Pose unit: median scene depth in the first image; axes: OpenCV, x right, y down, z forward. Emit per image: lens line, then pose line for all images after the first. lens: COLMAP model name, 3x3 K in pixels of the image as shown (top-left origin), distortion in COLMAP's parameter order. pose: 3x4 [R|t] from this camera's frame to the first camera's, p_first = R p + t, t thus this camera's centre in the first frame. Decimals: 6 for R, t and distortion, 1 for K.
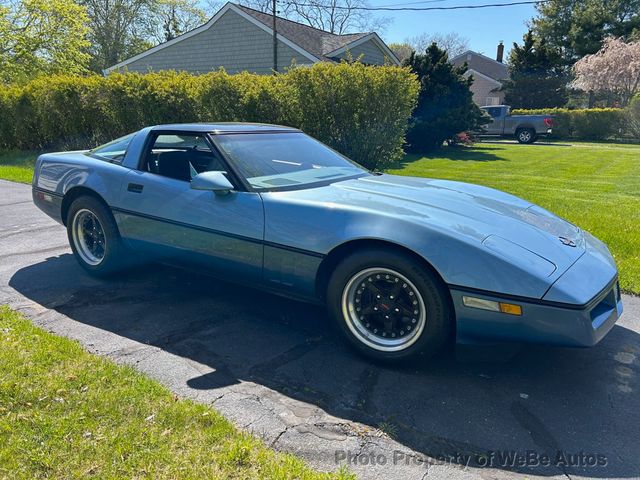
lens RADIAL K [[498.5, 0, 316.9], [0, 498.5, 244.5], [0, 0, 1]] dist [0.014153, -0.010652]
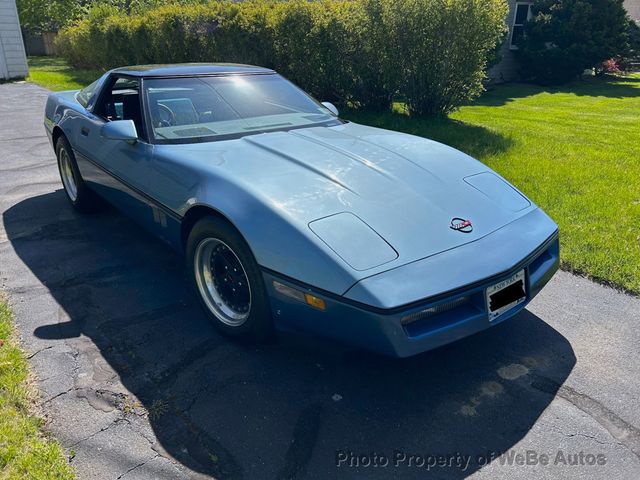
lens RADIAL K [[498.5, 0, 320.2], [0, 498.5, 240.8], [0, 0, 1]] dist [0.014153, -0.010652]
pose [[0.958096, 0.096310, -0.269772, 0.351459], [-0.059868, 0.988310, 0.140212, -0.055542], [0.280123, -0.118185, 0.952661, 0.106339]]
